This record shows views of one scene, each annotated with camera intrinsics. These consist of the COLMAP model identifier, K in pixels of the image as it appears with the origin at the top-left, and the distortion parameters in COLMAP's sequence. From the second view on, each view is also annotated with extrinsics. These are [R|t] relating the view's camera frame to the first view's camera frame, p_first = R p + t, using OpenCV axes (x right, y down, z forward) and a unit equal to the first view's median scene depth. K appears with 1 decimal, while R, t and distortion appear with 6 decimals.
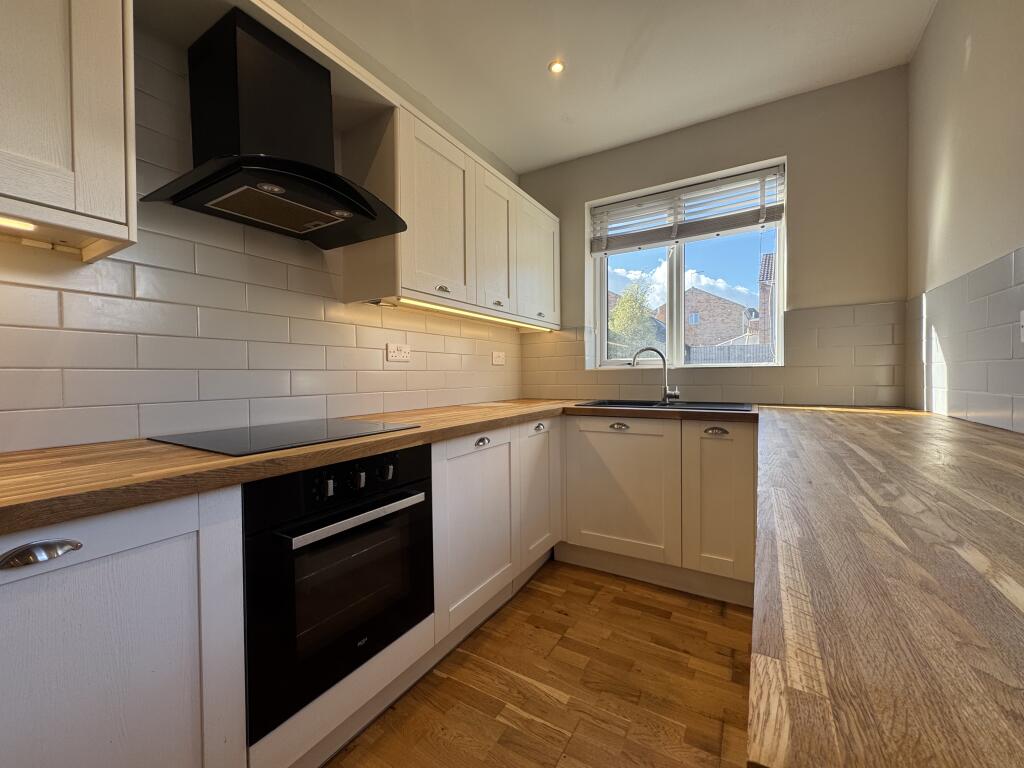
lens RADIAL K [[403.1, 0, 510.8], [0, 403.1, 384.0], [0, 0, 1]] dist [-0.000615, -0.000114]
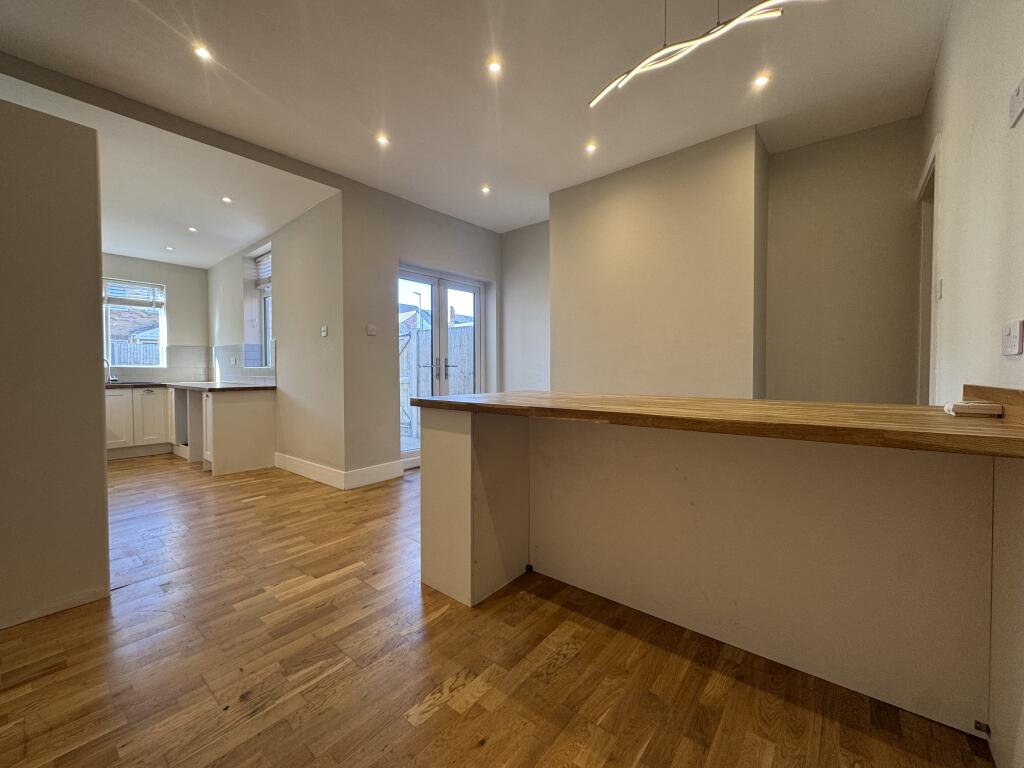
lens RADIAL K [[409.7, 0, 512.0], [0, 409.7, 384.0], [0, 0, 1]] dist [0.001597, 0.000039]
pose [[0.149456, -0.025576, 0.988438, -1.525968], [0.020182, 0.999536, 0.022812, 0.045946], [-0.988562, 0.016539, 0.149903, -1.507608]]
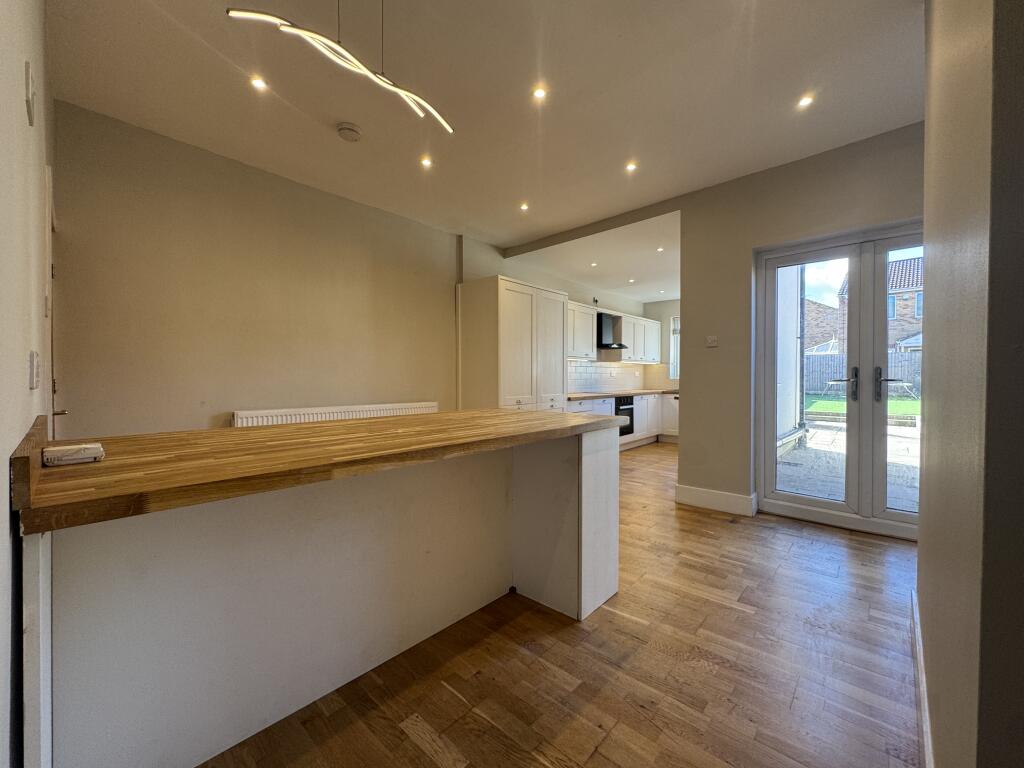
lens RADIAL K [[409.7, 0, 512.0], [0, 409.7, 384.0], [0, 0, 1]] dist [0.001597, 0.000039]
pose [[0.981028, 0.011821, -0.193503, -0.400945], [-0.011988, 0.999928, 0.000308, 0.016279], [0.193493, 0.002017, 0.981100, -2.361363]]
